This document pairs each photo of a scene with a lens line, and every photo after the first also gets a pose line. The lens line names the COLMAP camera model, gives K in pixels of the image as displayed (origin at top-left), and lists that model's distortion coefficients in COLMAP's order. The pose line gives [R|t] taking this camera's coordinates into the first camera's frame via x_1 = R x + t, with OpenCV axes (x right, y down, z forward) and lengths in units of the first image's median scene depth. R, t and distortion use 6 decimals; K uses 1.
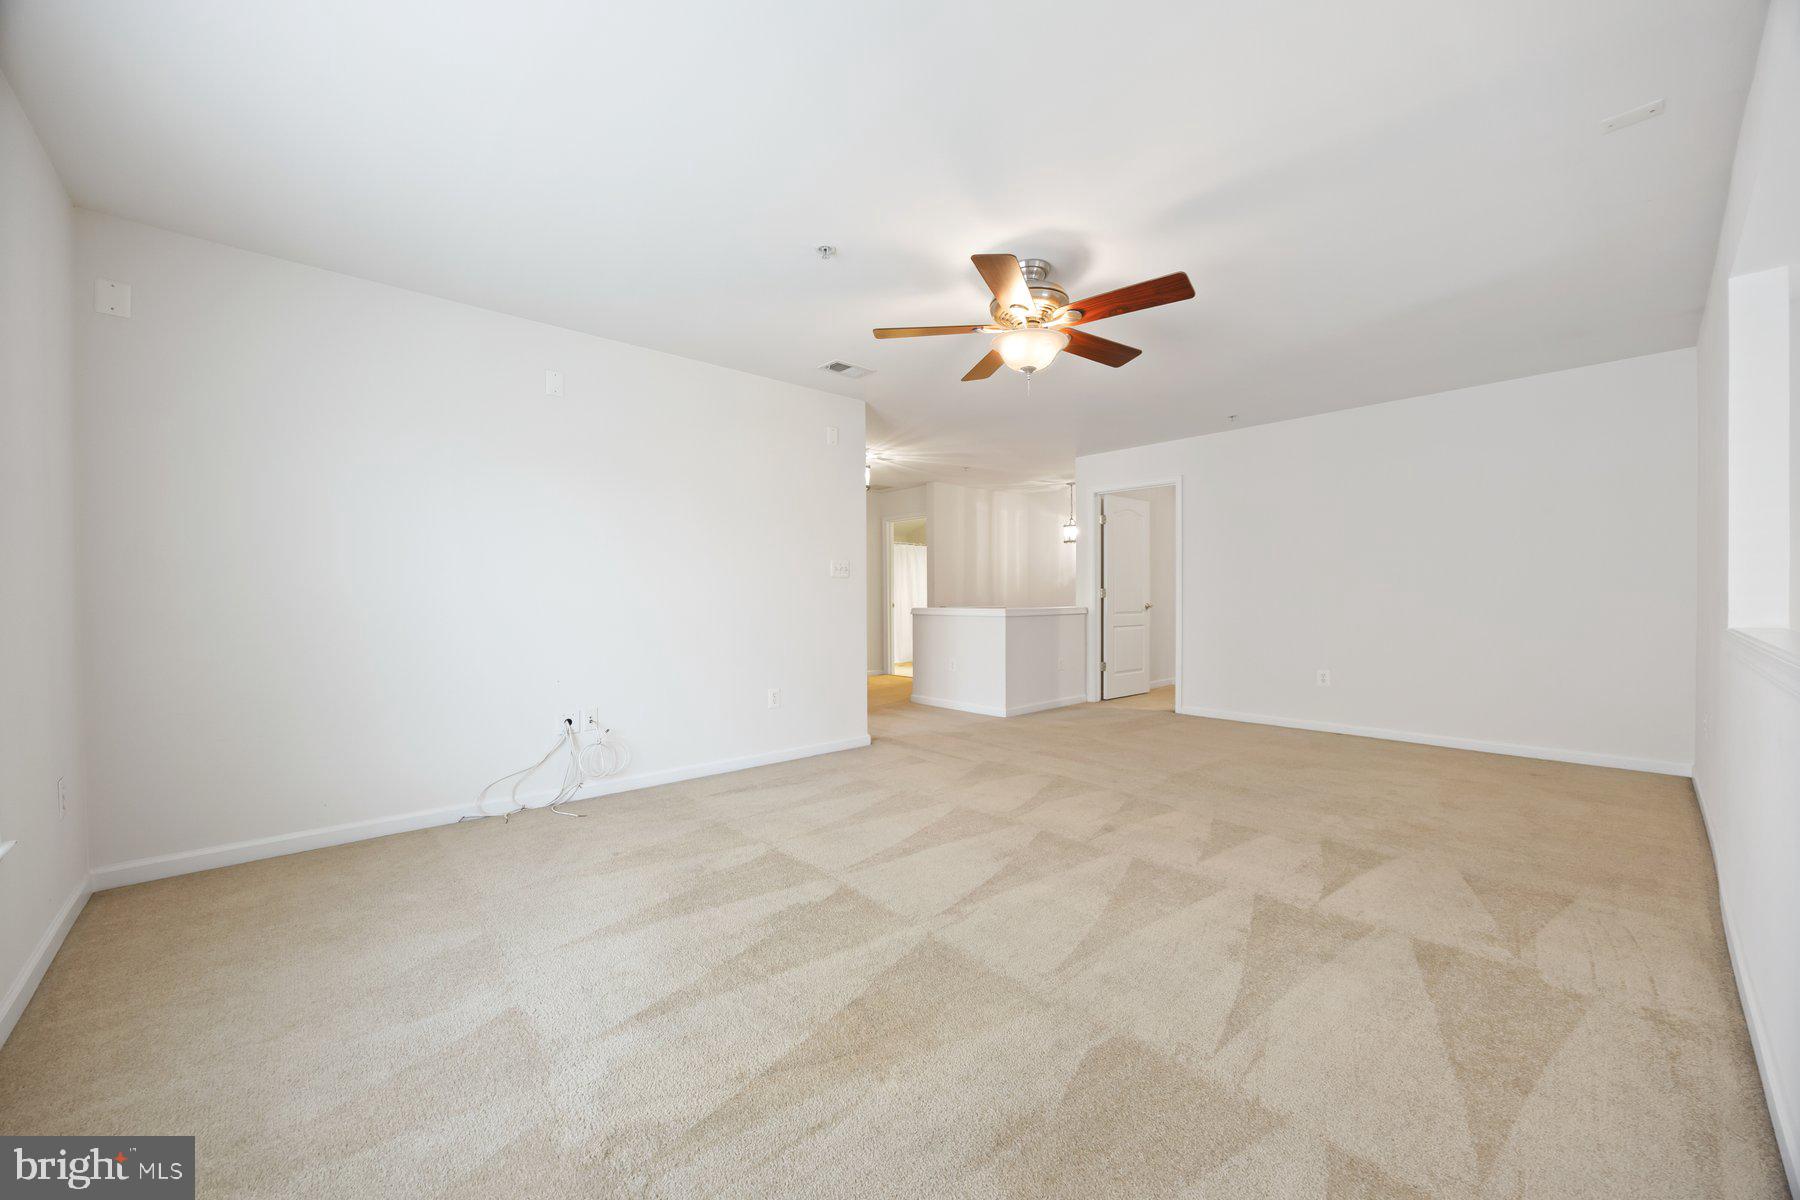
lens RADIAL K [[678.7, 0, 889.5], [0, 678.7, 595.6], [0, 0, 1]] dist [-0.004281, -0.000125]
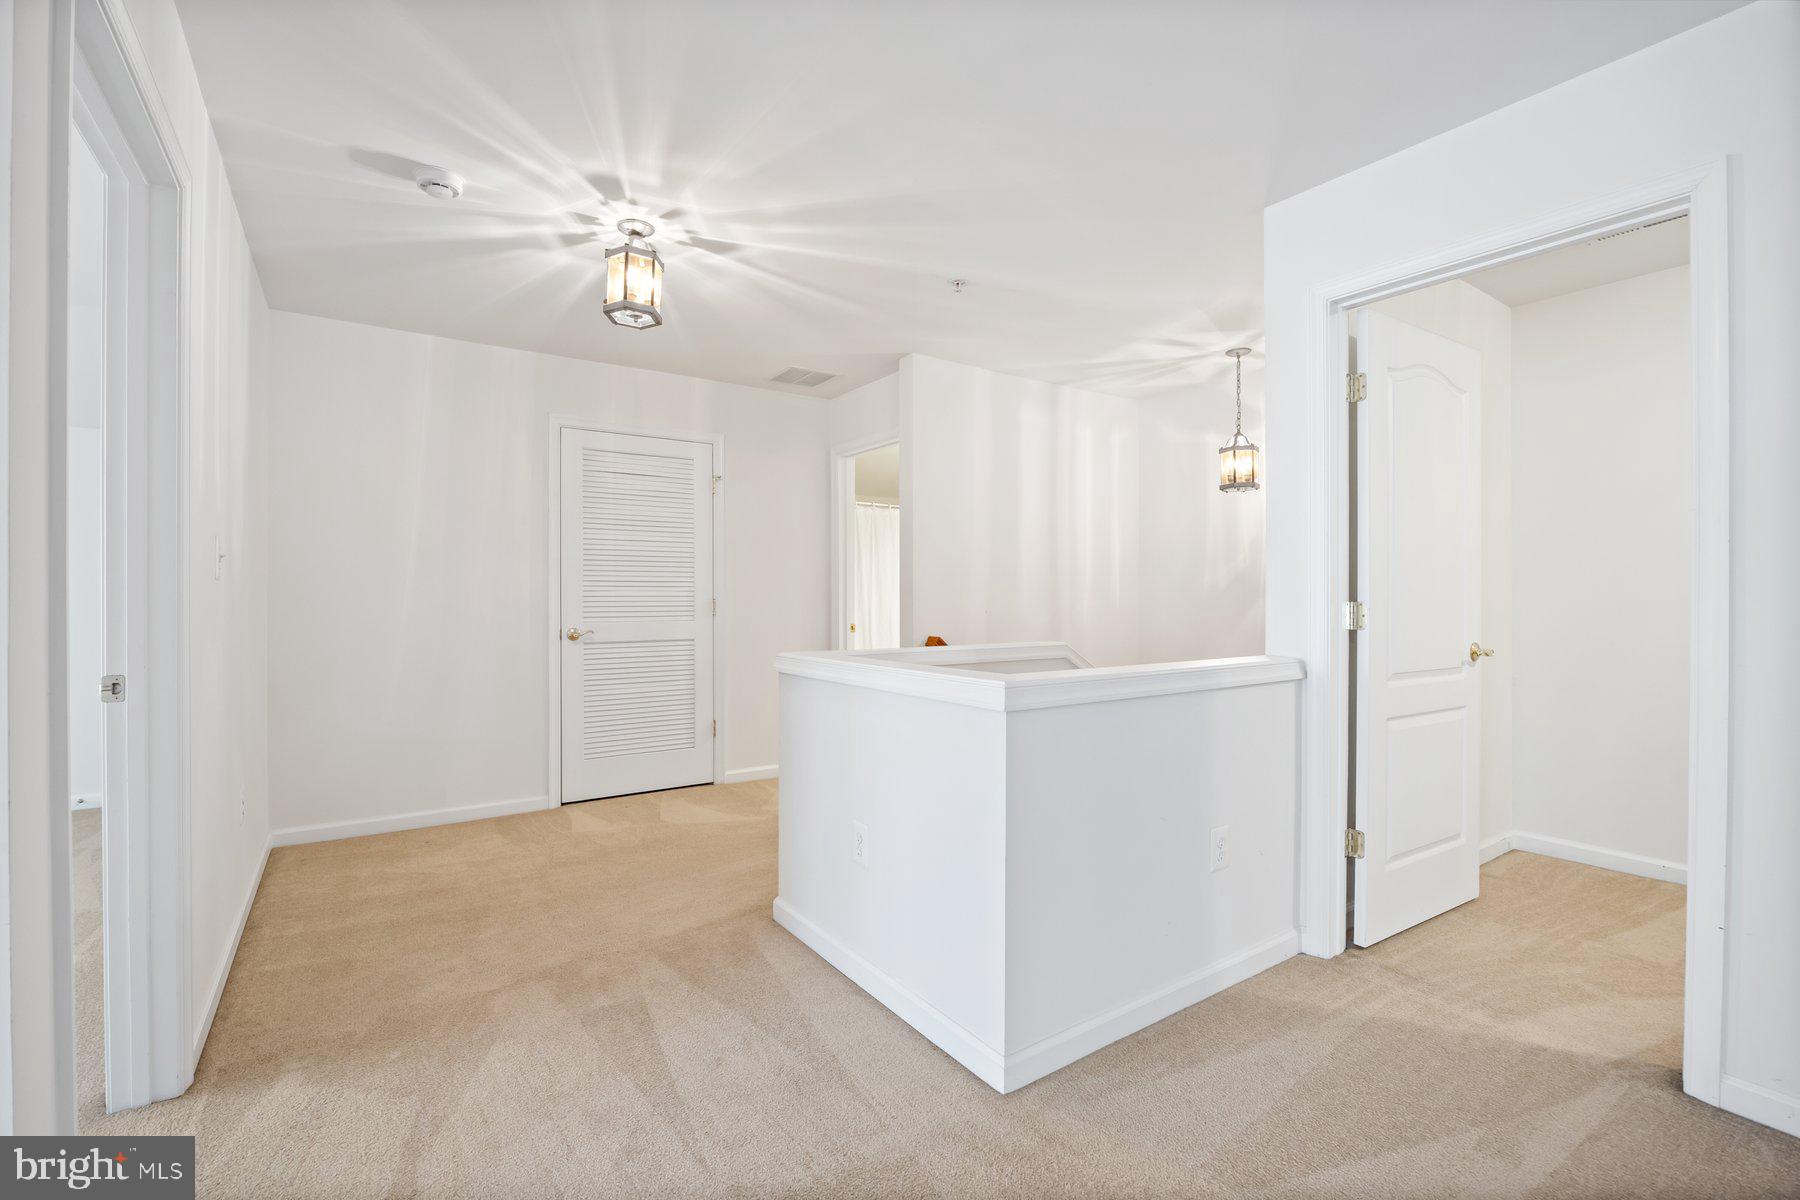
lens RADIAL K [[678.7, 0, 889.5], [0, 678.7, 595.6], [0, 0, 1]] dist [-0.004281, -0.000125]
pose [[0.983828, 0.009153, -0.178883, 0.143949], [-0.007510, 0.999923, 0.009861, -0.012963], [0.178960, -0.008358, 0.983821, 0.601104]]
